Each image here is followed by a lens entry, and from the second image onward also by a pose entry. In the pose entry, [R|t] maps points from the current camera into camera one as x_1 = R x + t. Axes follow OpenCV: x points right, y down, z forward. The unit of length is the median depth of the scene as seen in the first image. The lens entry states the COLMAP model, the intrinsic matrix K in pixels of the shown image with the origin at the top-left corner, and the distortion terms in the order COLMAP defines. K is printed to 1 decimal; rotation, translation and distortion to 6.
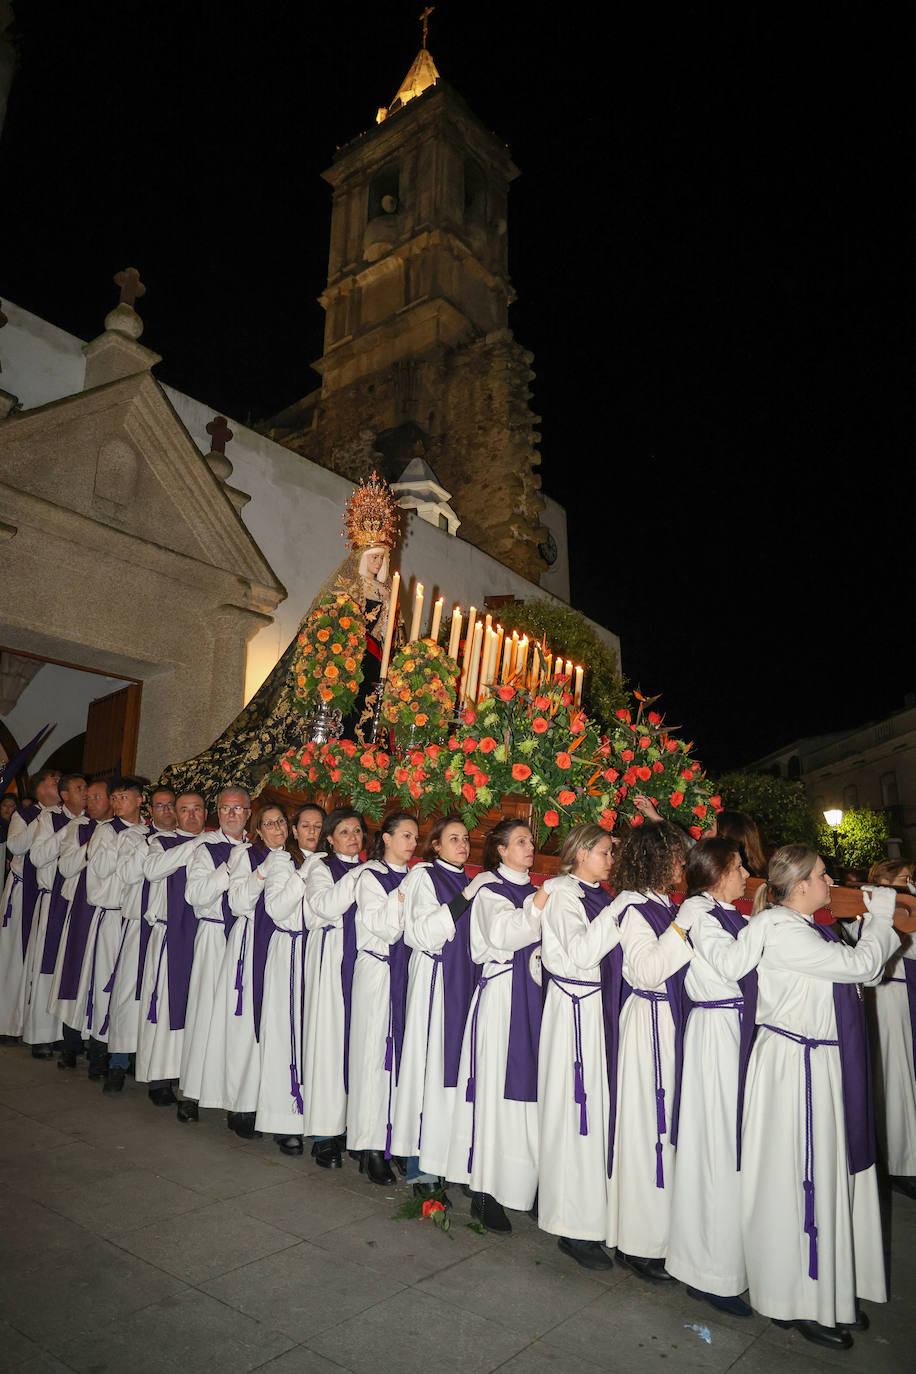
lens RADIAL K [[962.6, 0, 458.6], [0, 962.6, 686.4], [0, 0, 1]] dist [-0.055553, 0.000409]
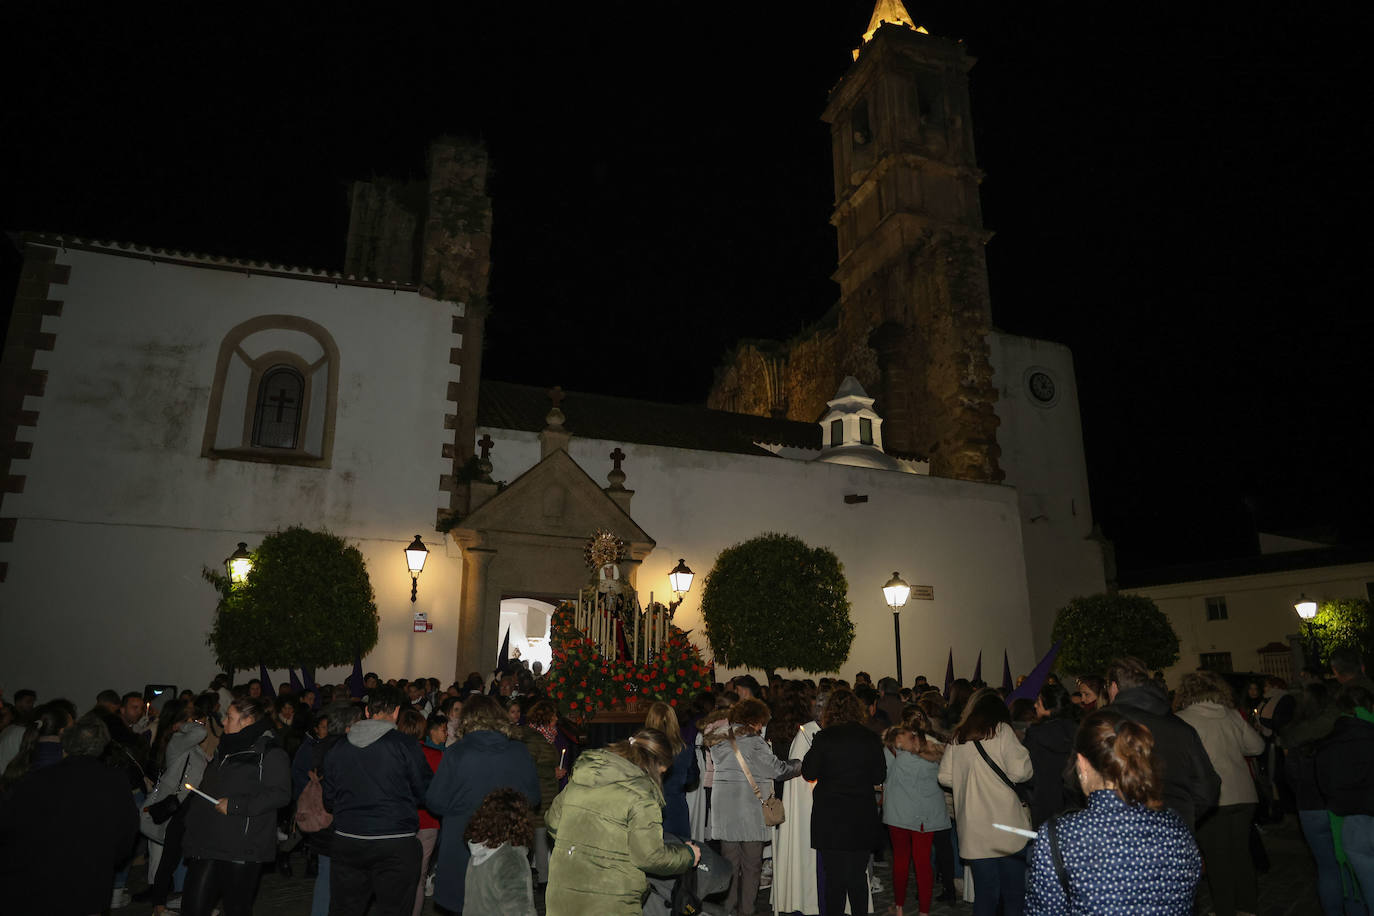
lens RADIAL K [[1030.7, 0, 690.7], [0, 1030.7, 458.8], [0, 0, 1]] dist [-0.079586, 0.034023]
pose [[0.827634, -0.154521, -0.539579, 0.403689], [0.148155, 0.987405, -0.055520, -0.057842], [0.541361, -0.033991, 0.840103, -0.250946]]
